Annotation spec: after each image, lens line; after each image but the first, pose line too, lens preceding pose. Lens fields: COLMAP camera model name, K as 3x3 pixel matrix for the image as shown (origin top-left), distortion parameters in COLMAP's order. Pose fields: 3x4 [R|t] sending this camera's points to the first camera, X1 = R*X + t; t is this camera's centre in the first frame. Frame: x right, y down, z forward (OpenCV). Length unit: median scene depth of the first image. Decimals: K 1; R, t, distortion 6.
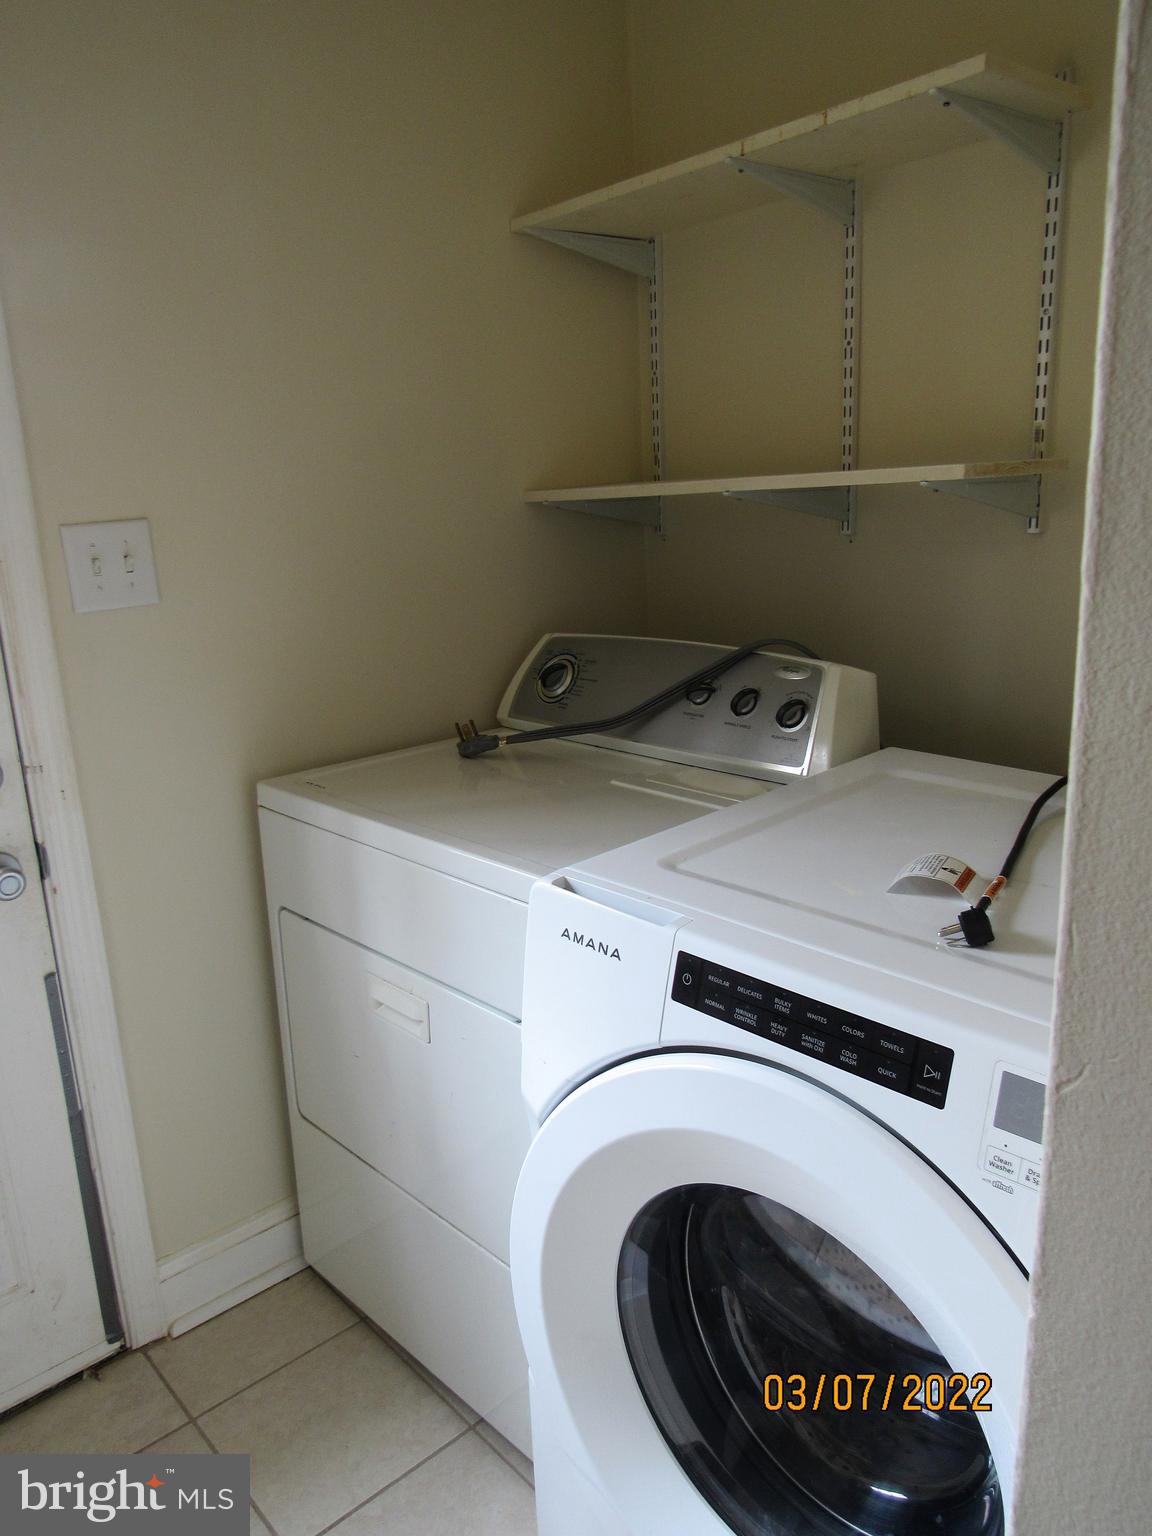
lens RADIAL K [[1085.5, 0, 575.4], [0, 1085.5, 749.3], [0, 0, 1]] dist [-0.037289, -0.000536]
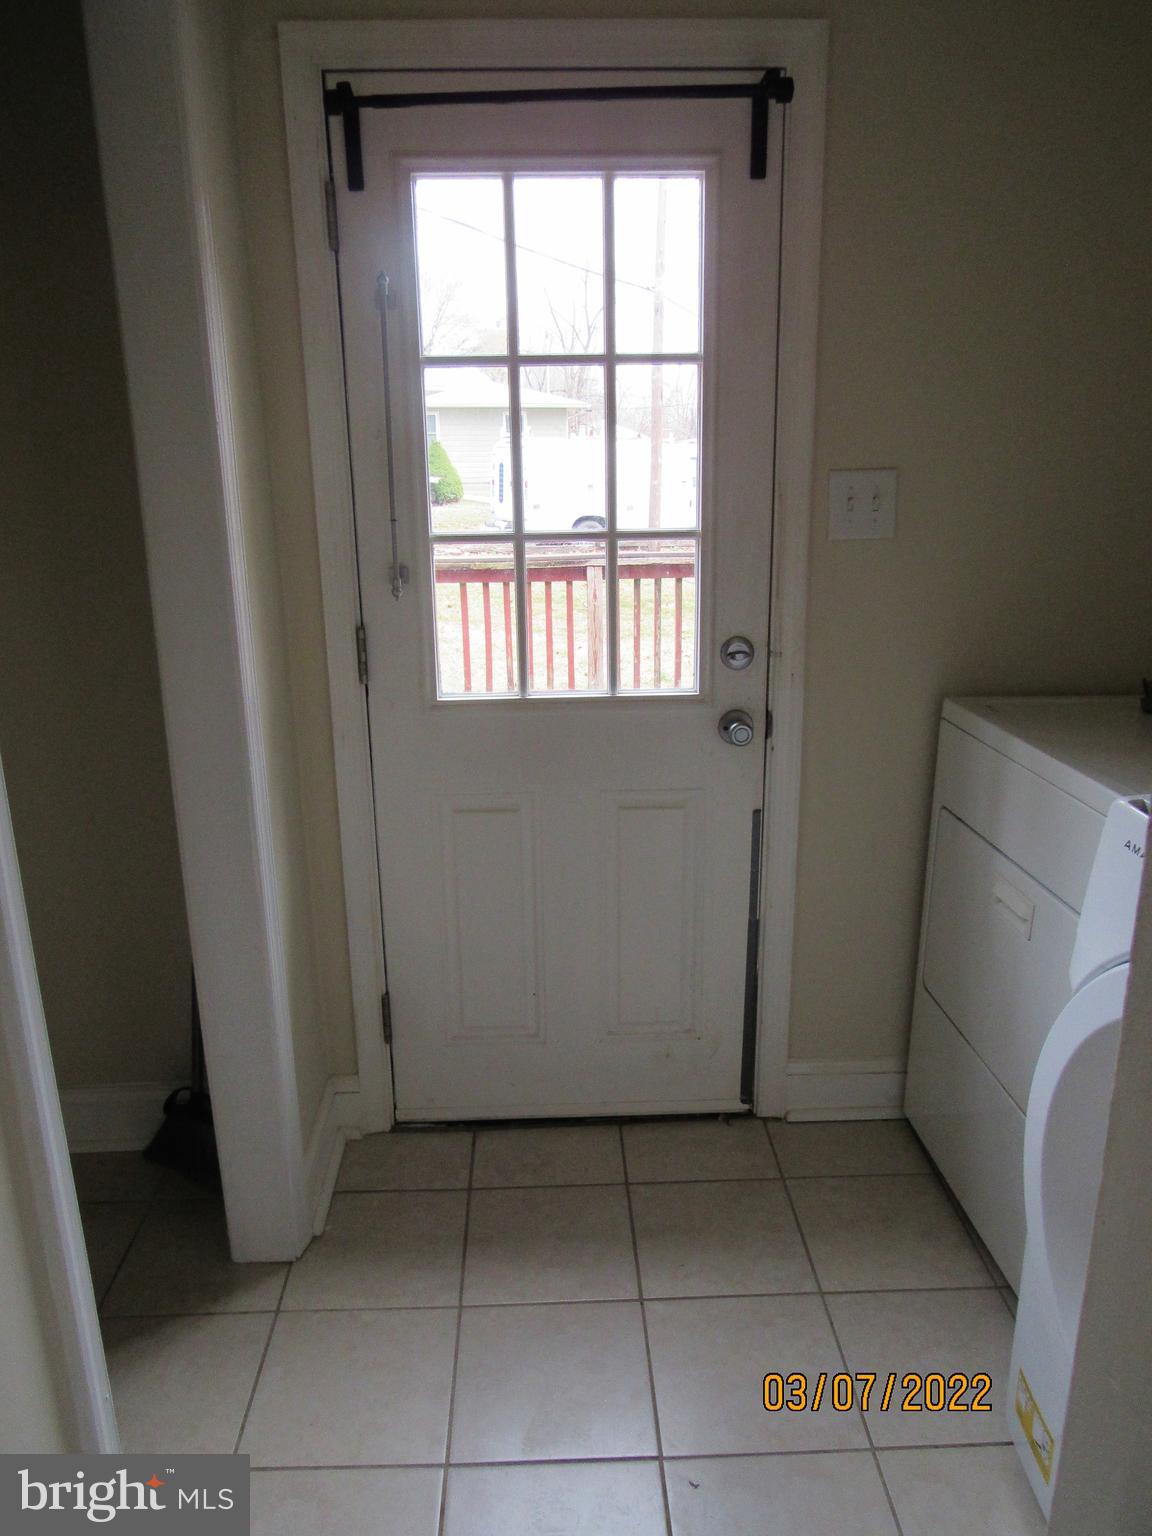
lens RADIAL K [[1103.3, 0, 576.0], [0, 1103.3, 768.0], [0, 0, 1]] dist [-0.019848, -0.008015]
pose [[0.754571, 0.208623, -0.622172, 0.169578], [-0.173939, 0.977792, 0.116914, 0.035787], [0.632746, 0.020000, 0.774101, -0.188278]]
